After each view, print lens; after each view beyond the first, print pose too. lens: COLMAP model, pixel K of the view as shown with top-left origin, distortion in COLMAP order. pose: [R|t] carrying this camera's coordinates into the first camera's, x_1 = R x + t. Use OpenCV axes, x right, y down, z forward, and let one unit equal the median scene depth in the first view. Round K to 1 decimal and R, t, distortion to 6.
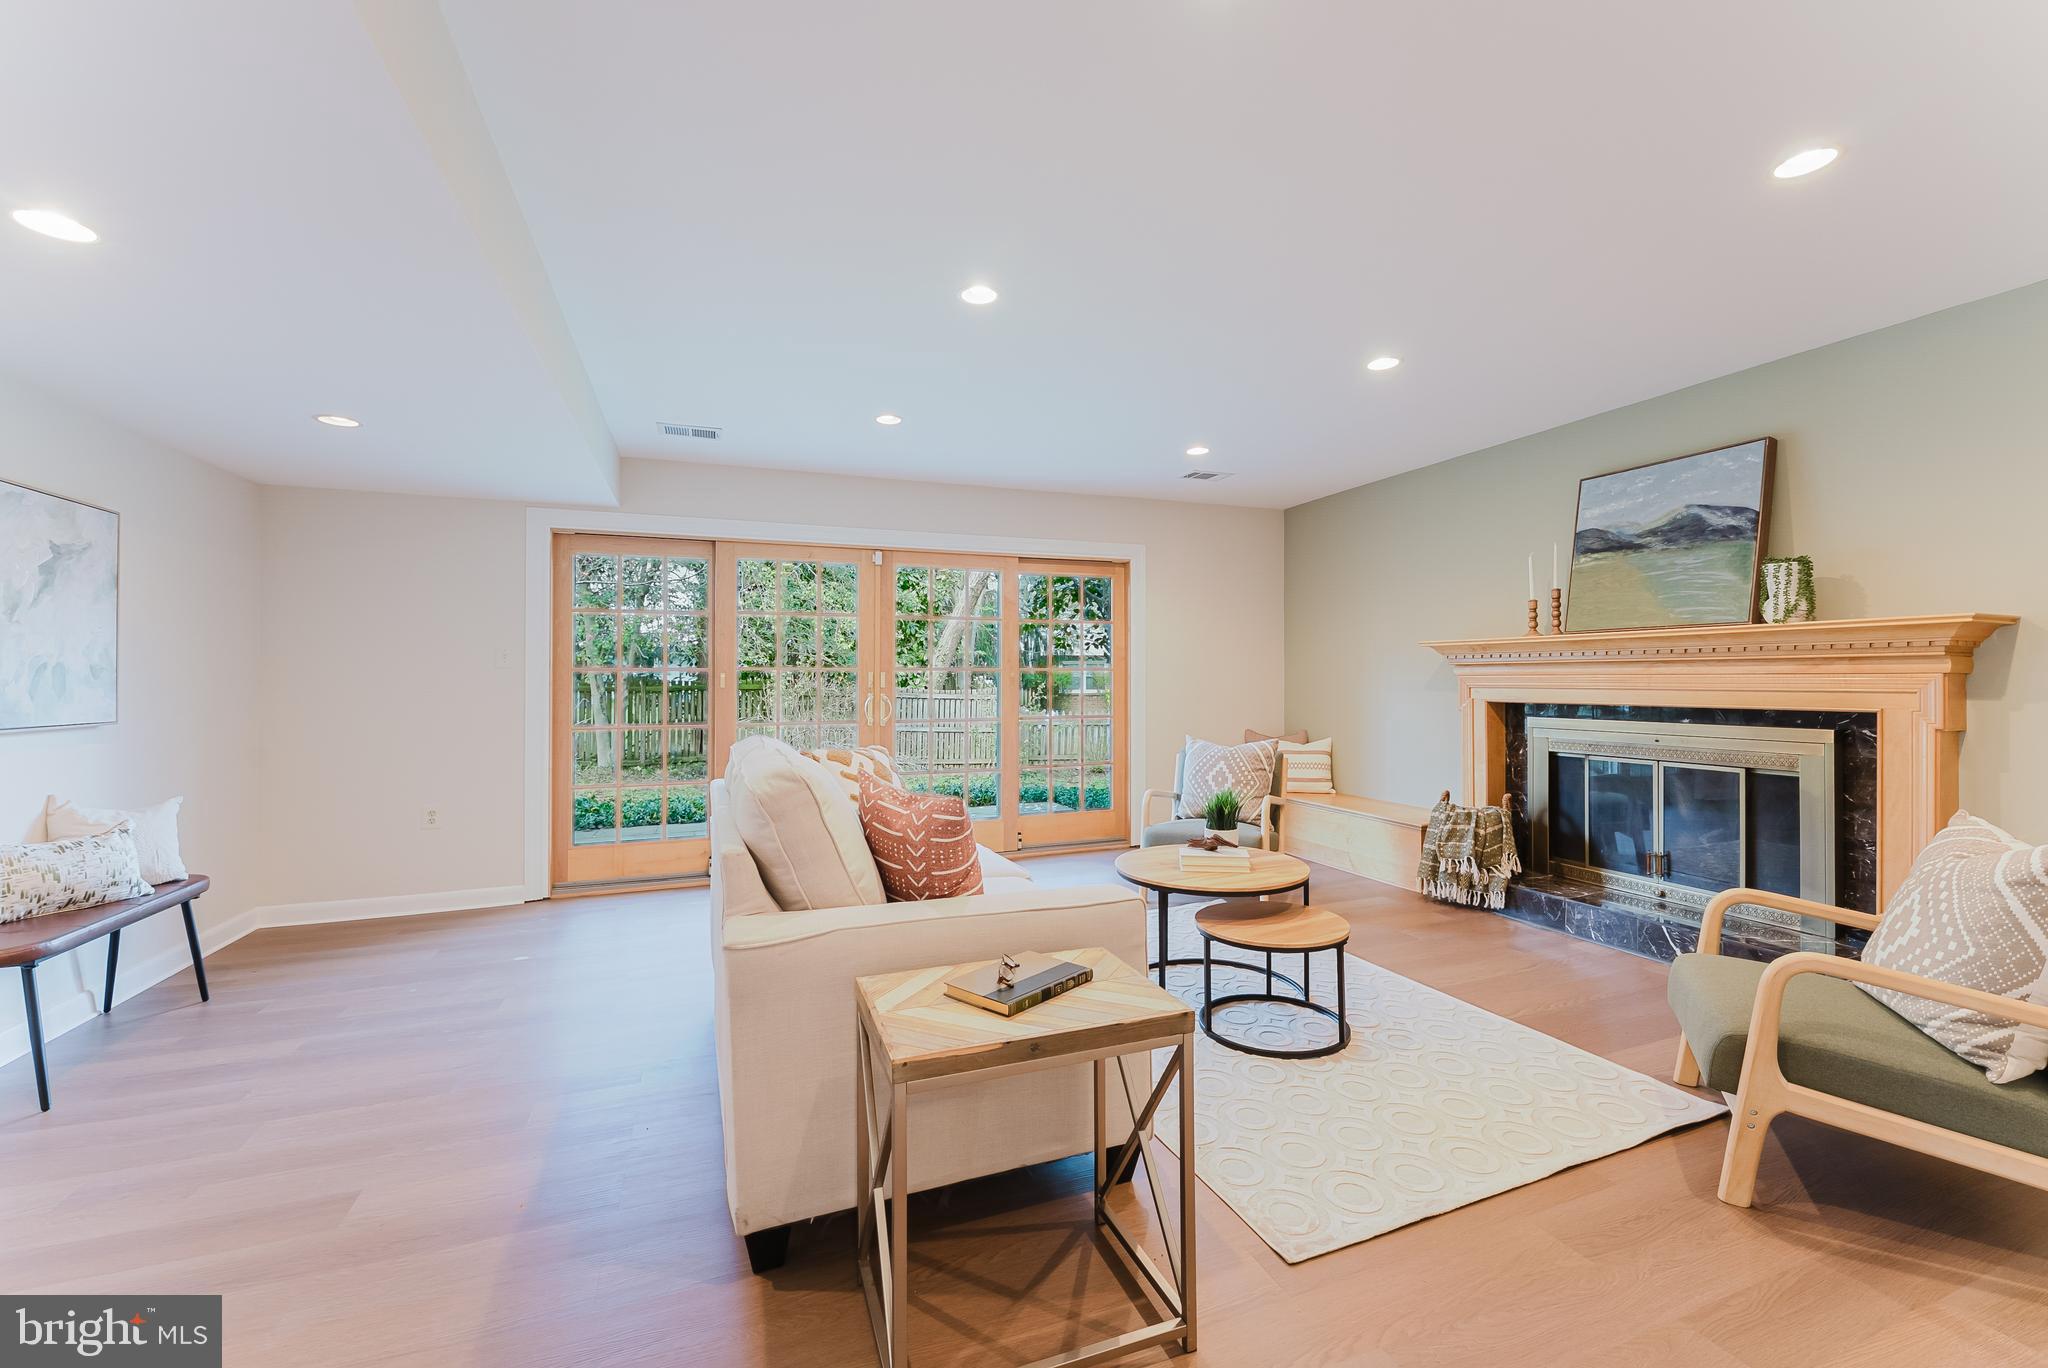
lens RADIAL K [[829.4, 0, 1024.3], [0, 829.4, 682.7], [0, 0, 1]] dist [-0.000865, -0.000398]
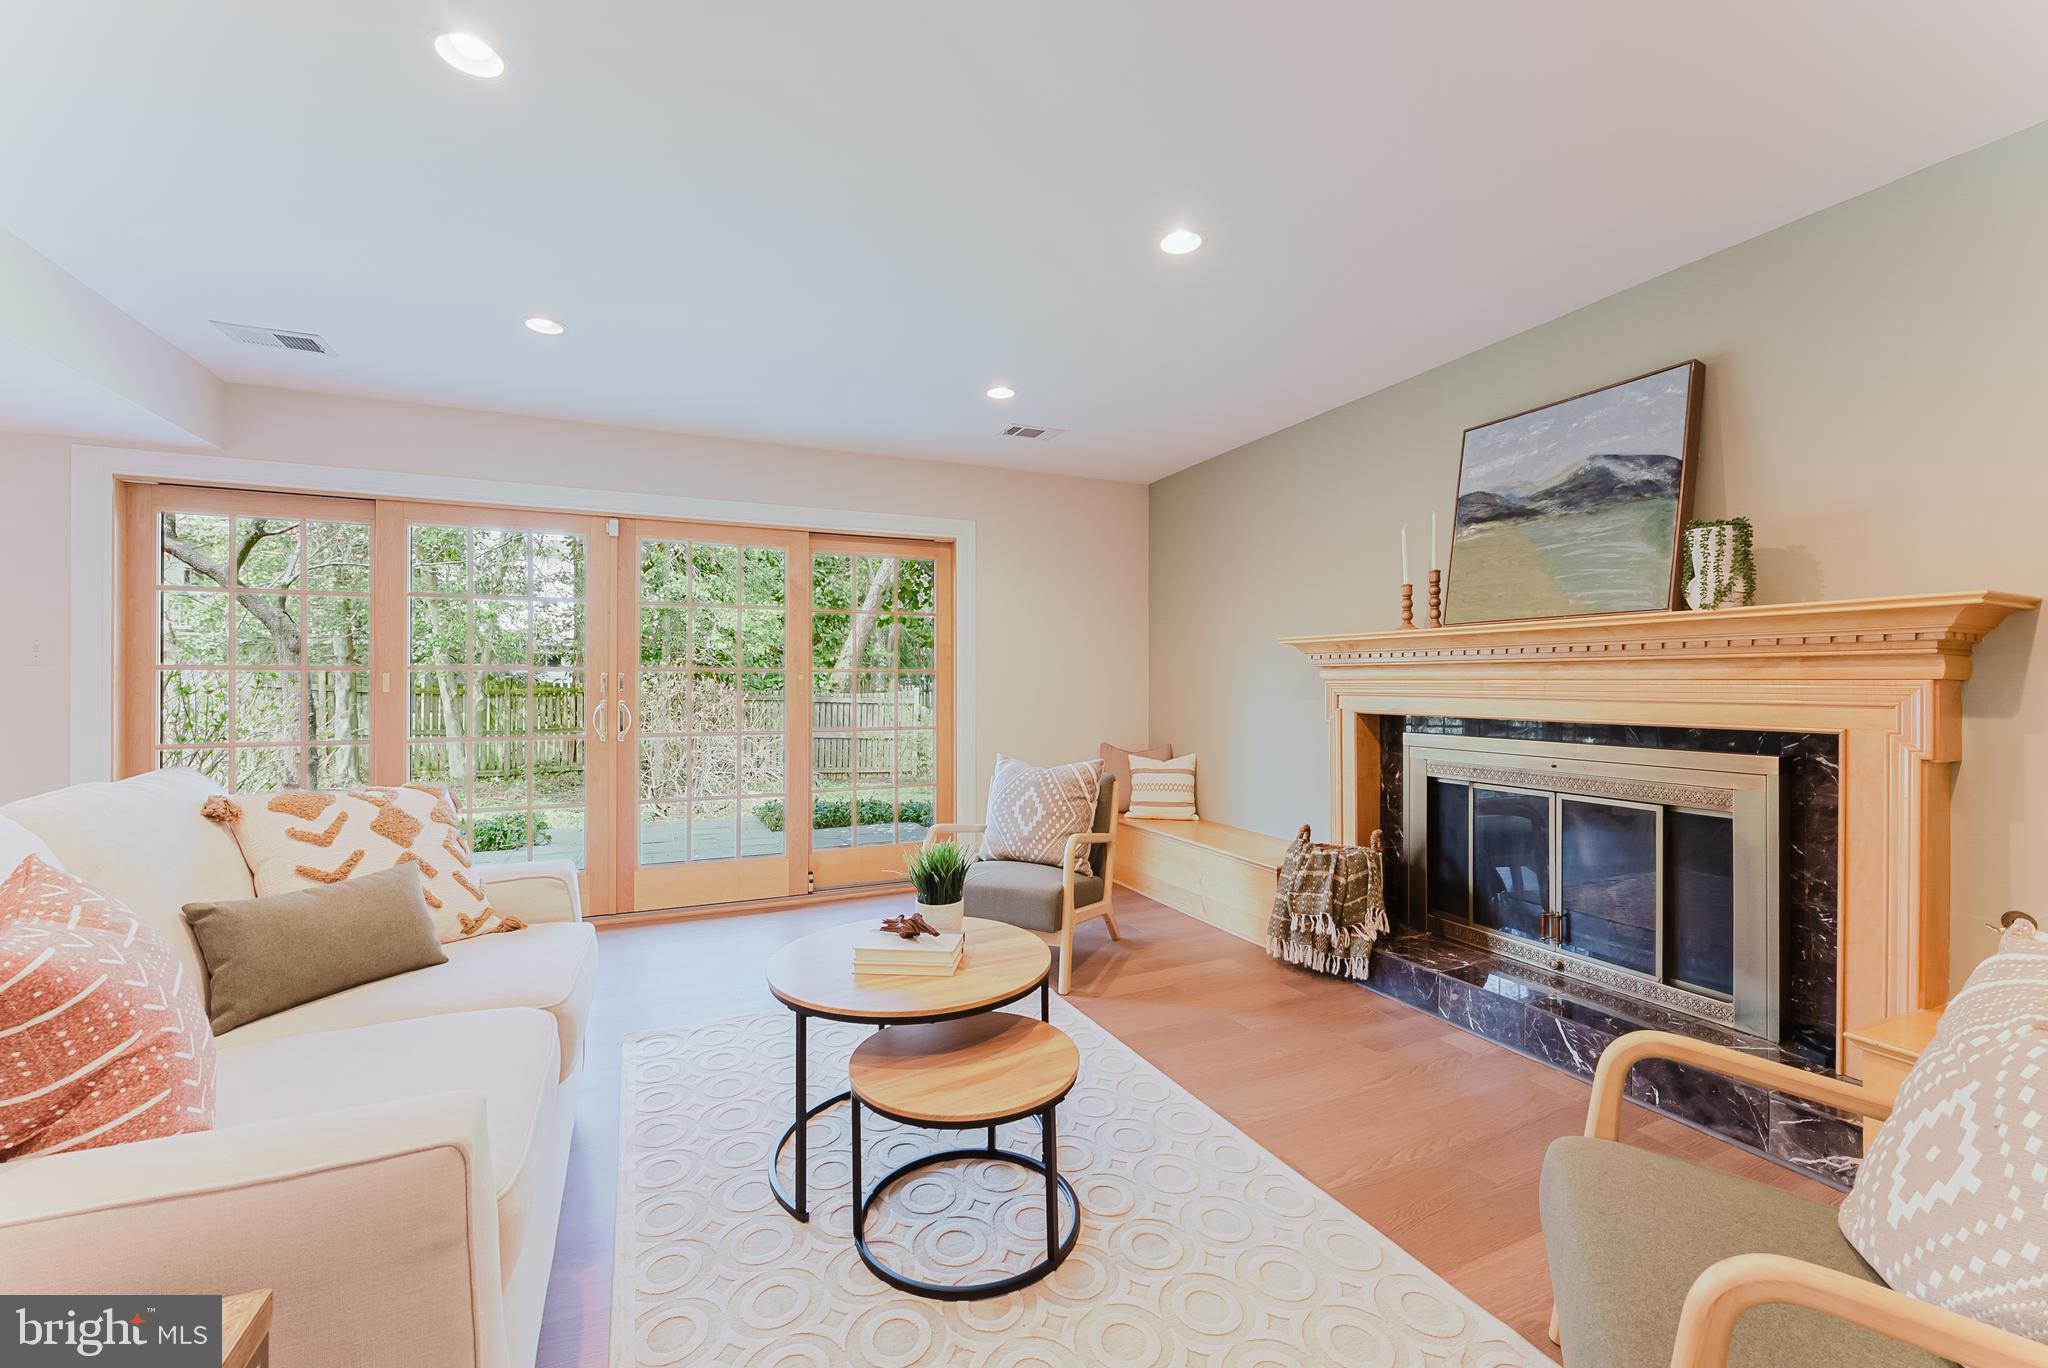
lens RADIAL K [[829.4, 0, 1028.0], [0, 829.4, 685.5], [0, 0, 1]] dist [-0.000865, -0.000398]
pose [[0.998208, 0.003520, 0.059742, 0.241710], [-0.003524, 0.999994, -0.000051, -0.002895], [-0.059742, -0.000160, 0.998214, 0.275035]]
